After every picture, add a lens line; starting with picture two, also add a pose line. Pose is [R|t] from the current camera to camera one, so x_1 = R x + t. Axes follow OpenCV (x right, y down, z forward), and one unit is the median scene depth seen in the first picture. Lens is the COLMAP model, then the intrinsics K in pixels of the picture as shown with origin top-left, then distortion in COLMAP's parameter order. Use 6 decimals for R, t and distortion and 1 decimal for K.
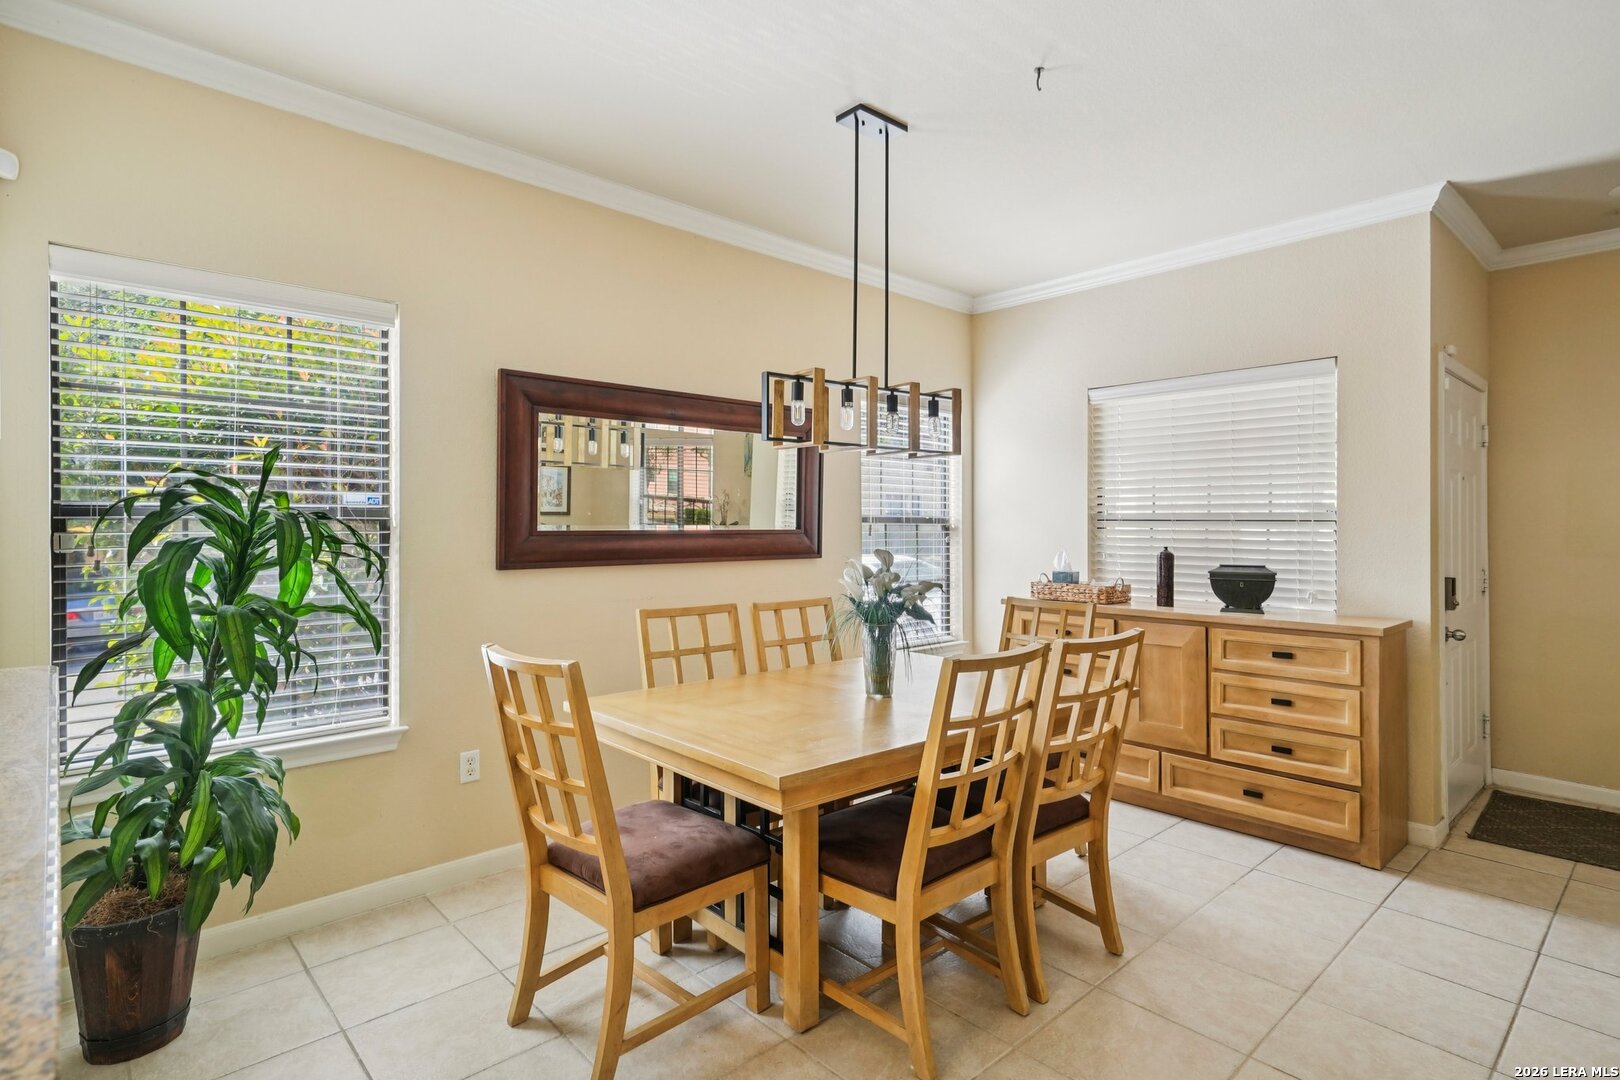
lens RADIAL K [[815.7, 0, 808.7], [0, 815.7, 529.5], [0, 0, 1]] dist [0.016805, -0.000047]
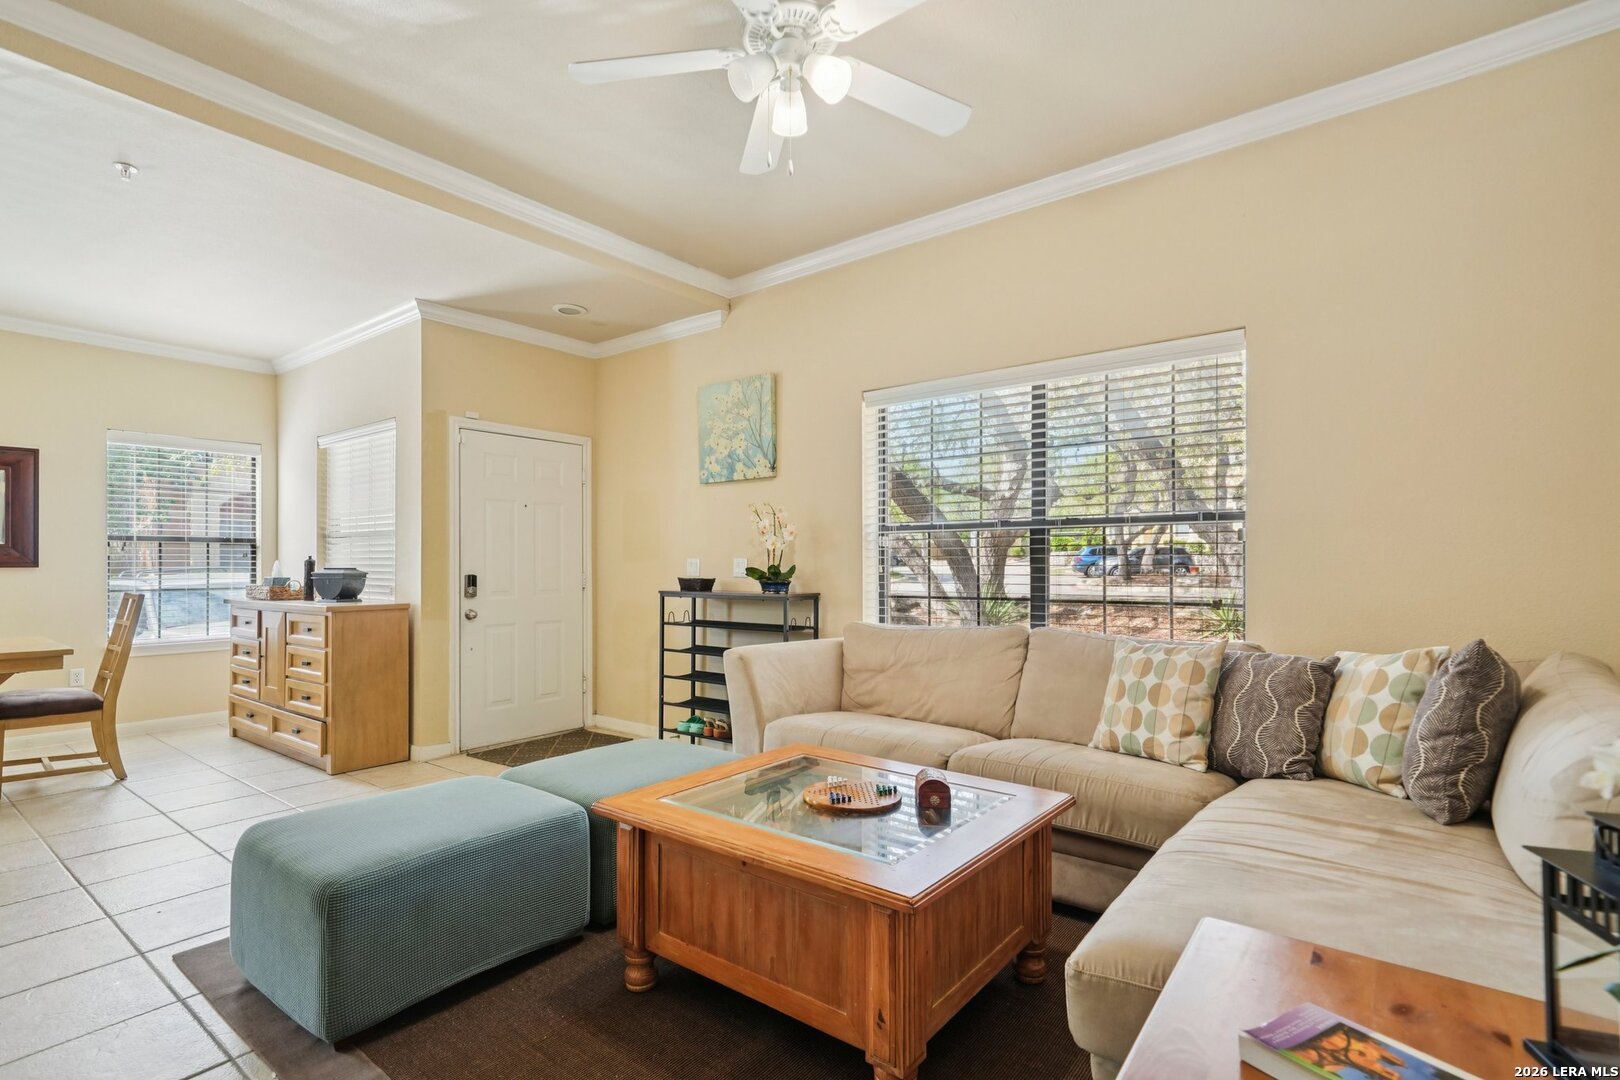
lens RADIAL K [[776.5, 0, 788.9], [0, 776.5, 564.9], [0, 0, 1]] dist [0.012438, 0.000109]
pose [[0.988493, -0.006232, 0.151138, 1.245905], [0.006527, 0.999978, -0.001459, 0.052046], [-0.151125, 0.002429, 0.988512, -0.463719]]
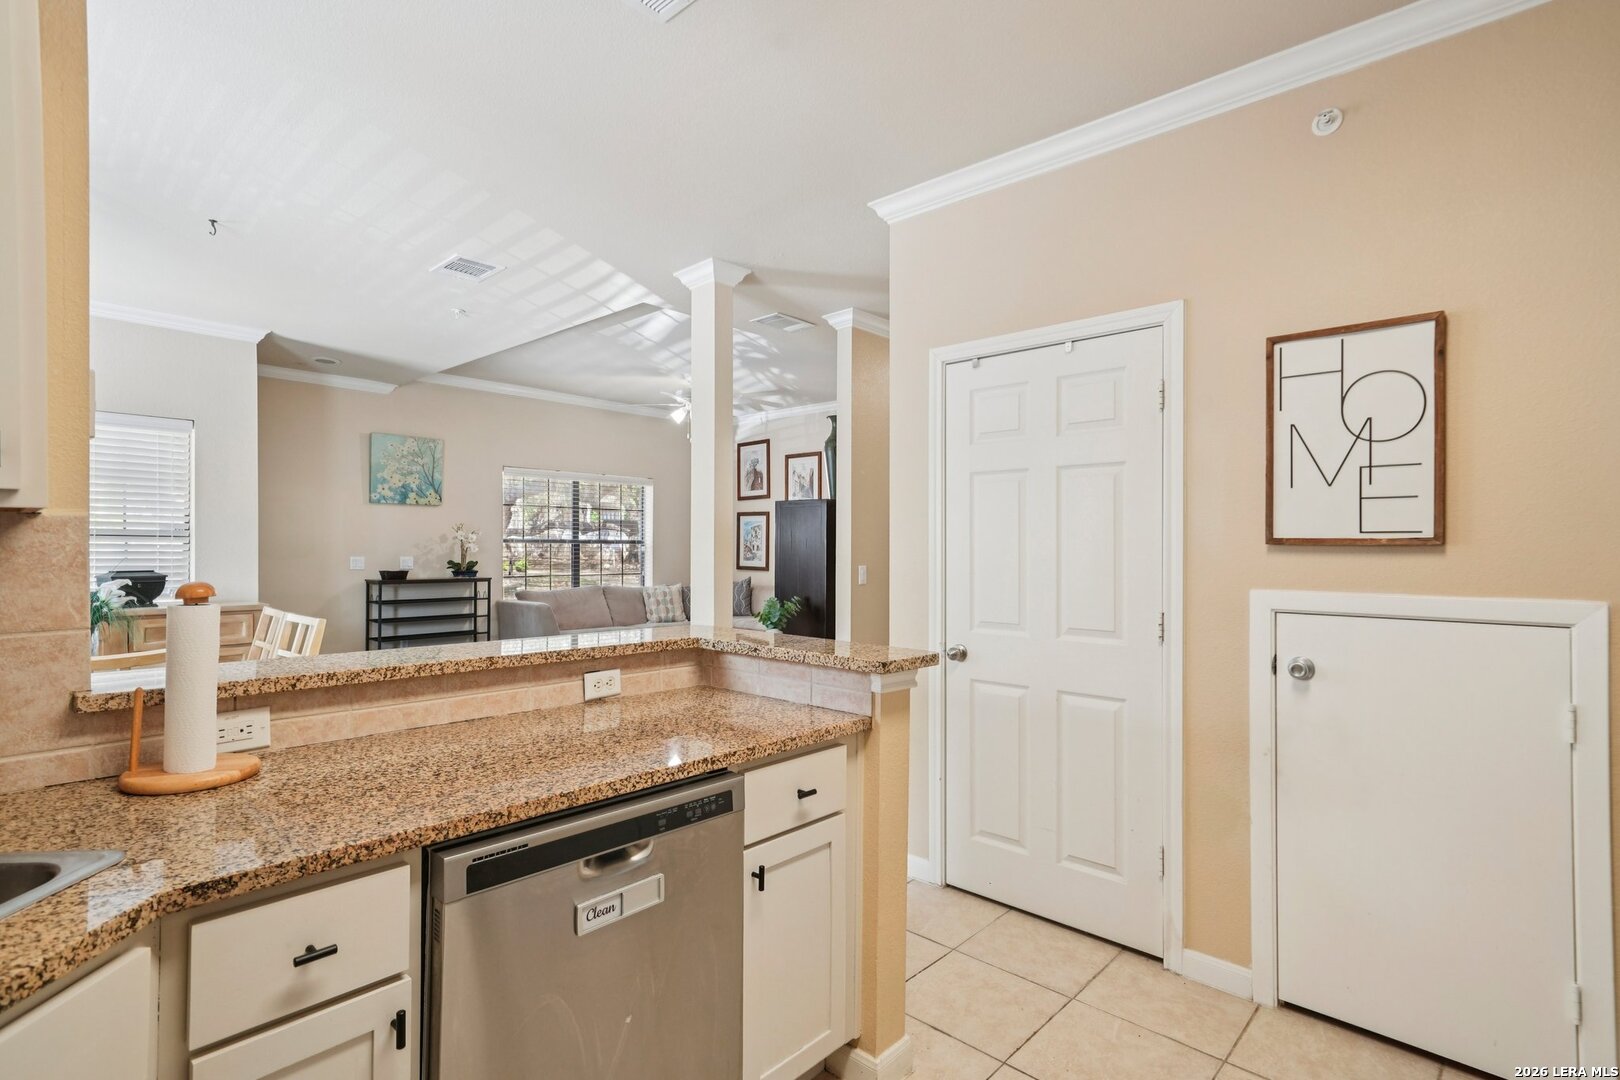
lens RADIAL K [[798.9, 0, 812.6], [0, 798.9, 547.1], [0, 0, 1]] dist [0.005861, -0.000185]
pose [[-0.090373, -0.004788, 0.995896, -0.945655], [-0.004384, 0.999981, 0.004409, -0.004343], [-0.995898, -0.003968, -0.090393, 0.070067]]
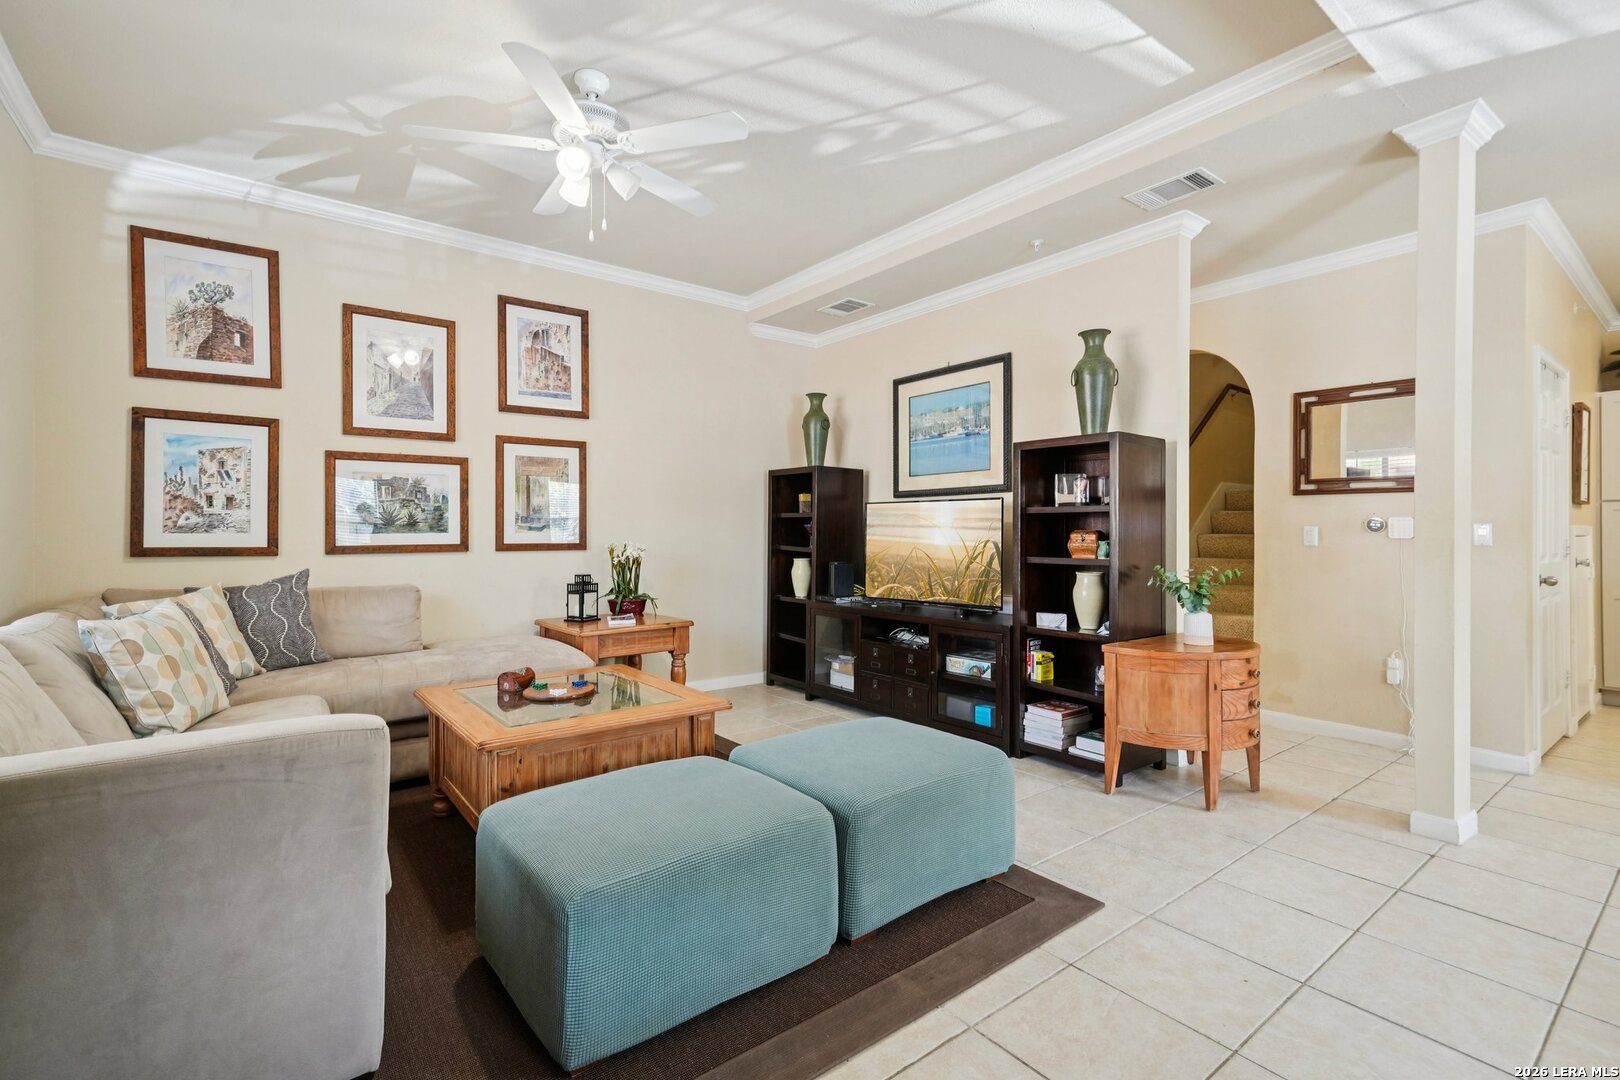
lens RADIAL K [[734.7, 0, 810.8], [0, 734.7, 520.3], [0, 0, 1]] dist [0.011624, 0.000344]
pose [[-0.997123, -0.004314, 0.075678, 1.026802], [-0.005215, 0.999918, -0.011712, 0.048438], [-0.075621, -0.012073, -0.997064, 1.058601]]
